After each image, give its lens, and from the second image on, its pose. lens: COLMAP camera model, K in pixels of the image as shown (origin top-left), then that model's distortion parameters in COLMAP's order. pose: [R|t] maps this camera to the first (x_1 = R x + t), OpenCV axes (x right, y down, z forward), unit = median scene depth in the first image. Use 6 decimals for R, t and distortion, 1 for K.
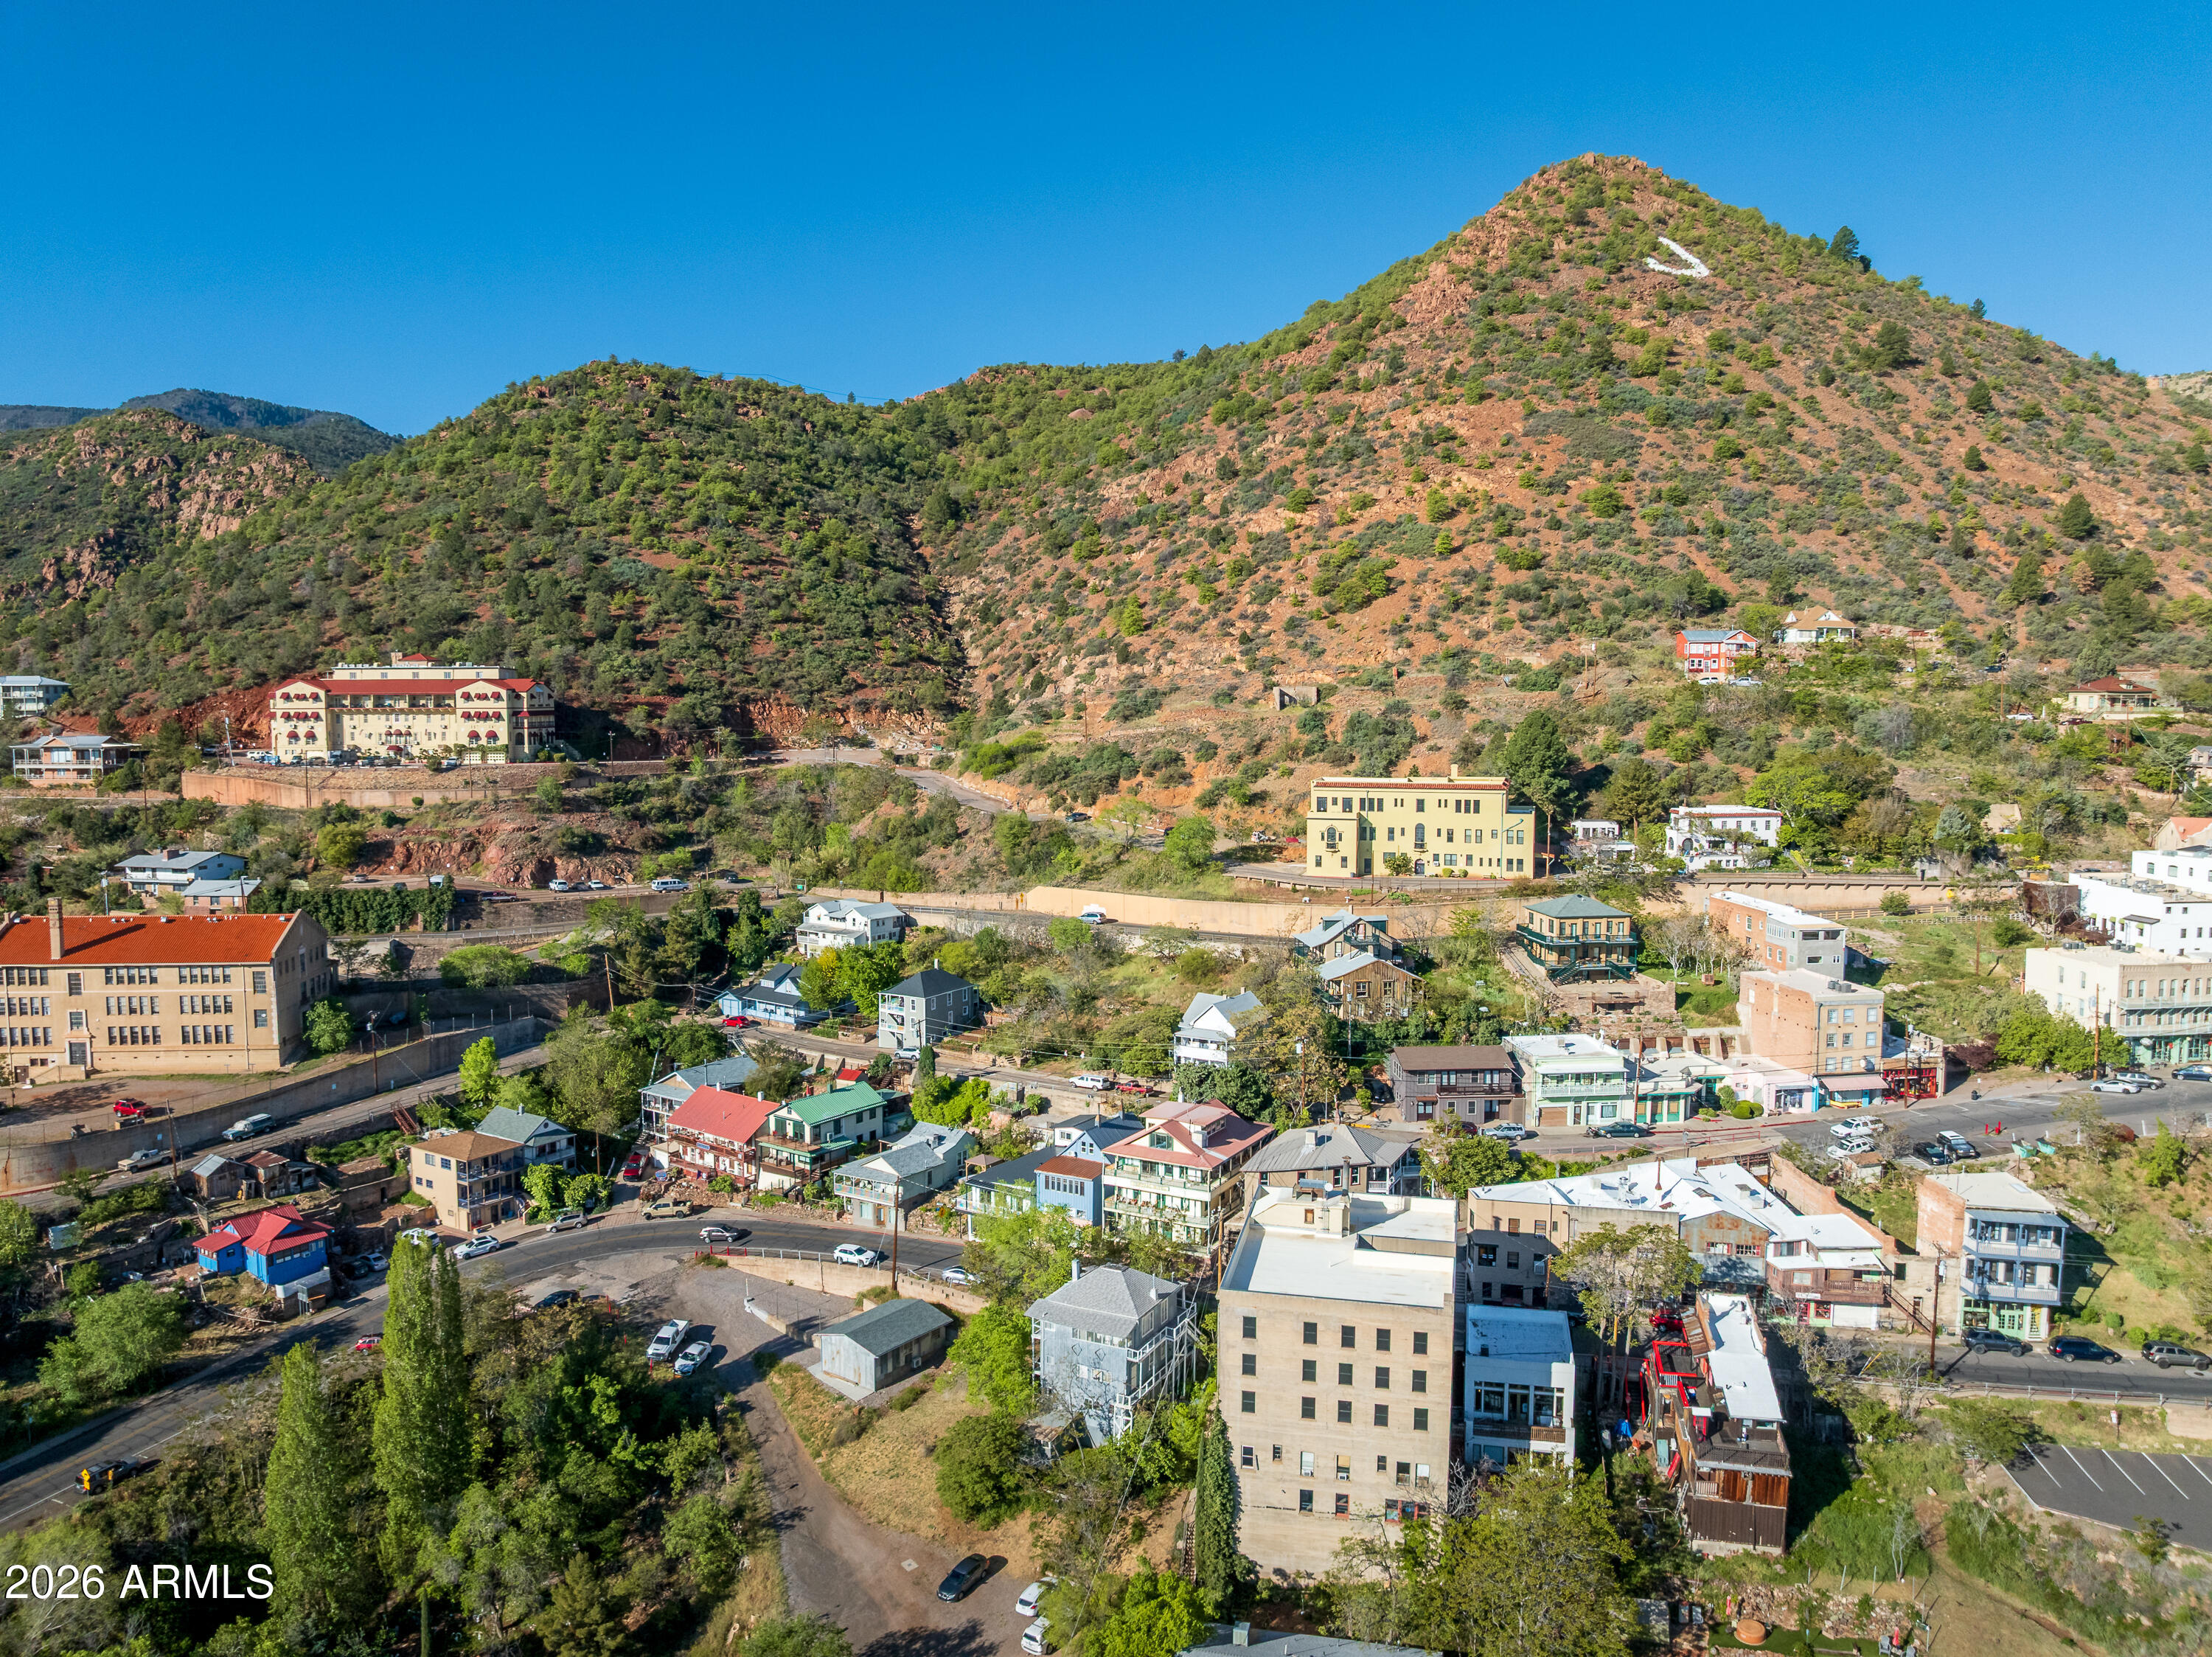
lens RADIAL K [[1554.1, 0, 1112.5], [0, 1554.1, 816.0], [0, 0, 1]] dist [-0.034963, -0.003548]
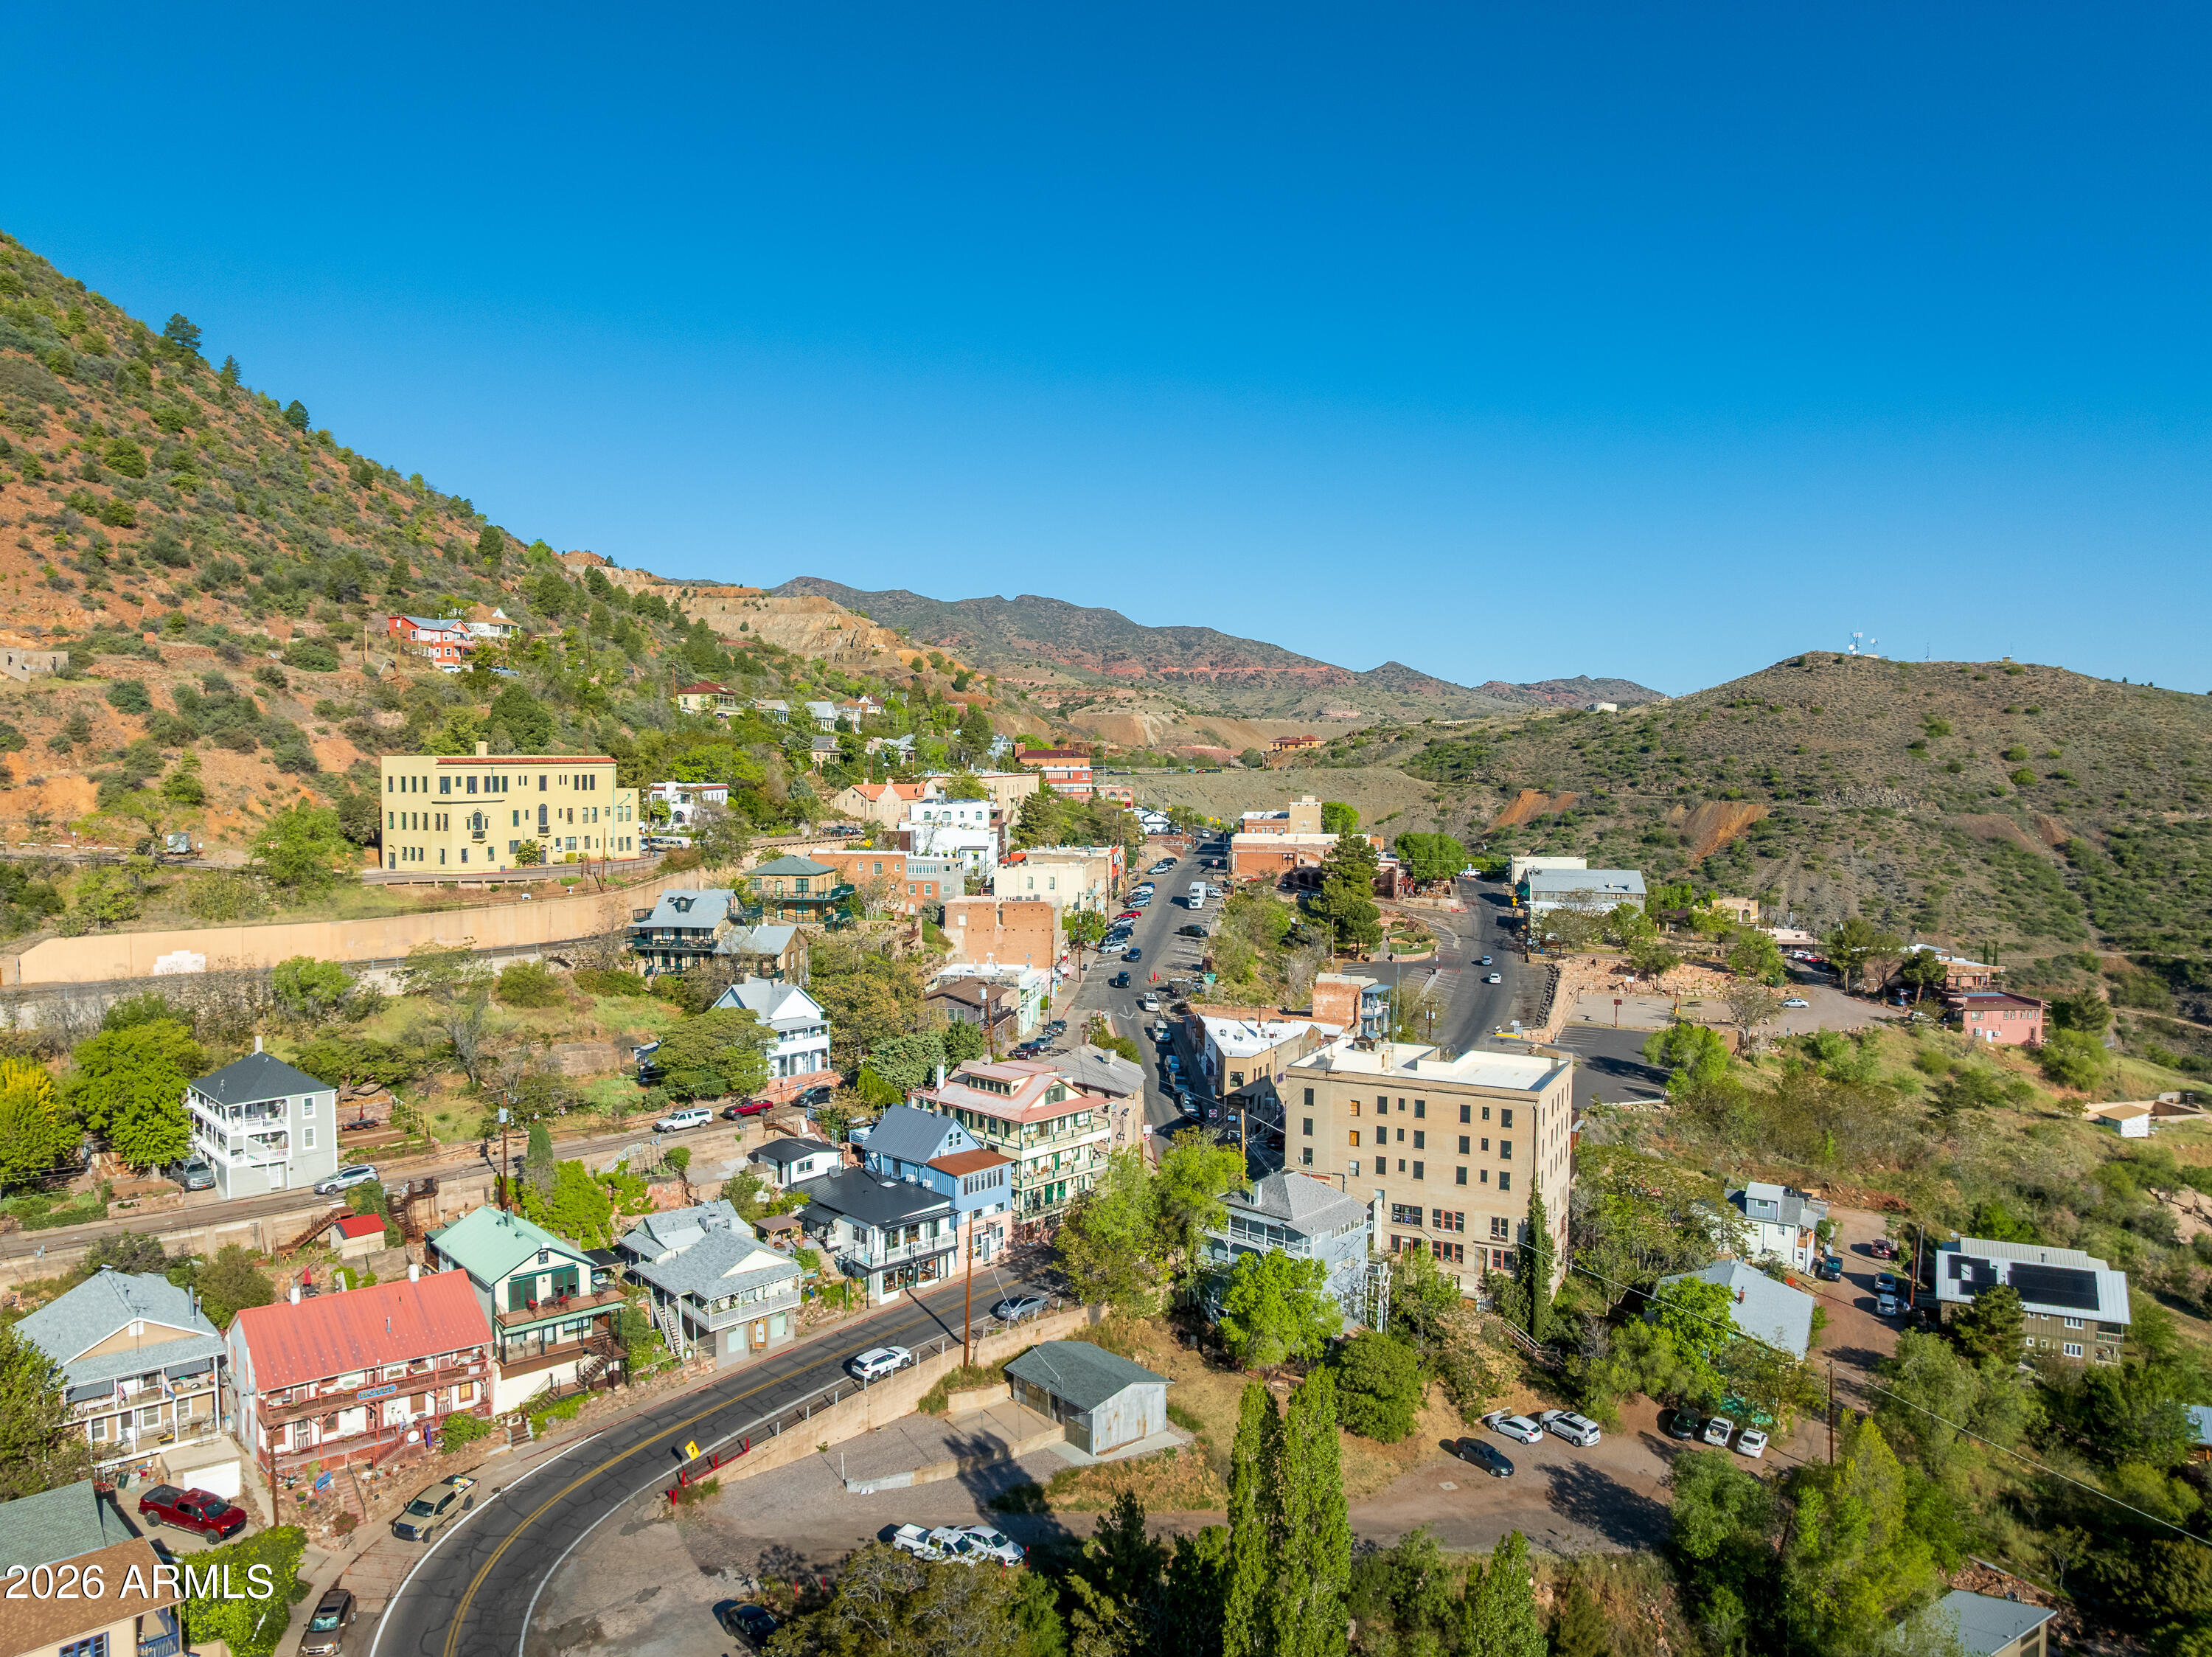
lens RADIAL K [[1554.1, 0, 1115.5], [0, 1554.1, 822.0], [0, 0, 1]] dist [-0.034963, -0.003548]
pose [[0.230275, -0.040547, 0.972281, -0.567661], [0.075831, 0.996841, 0.023612, 0.018883], [-0.970167, 0.068292, 0.232622, 0.490900]]
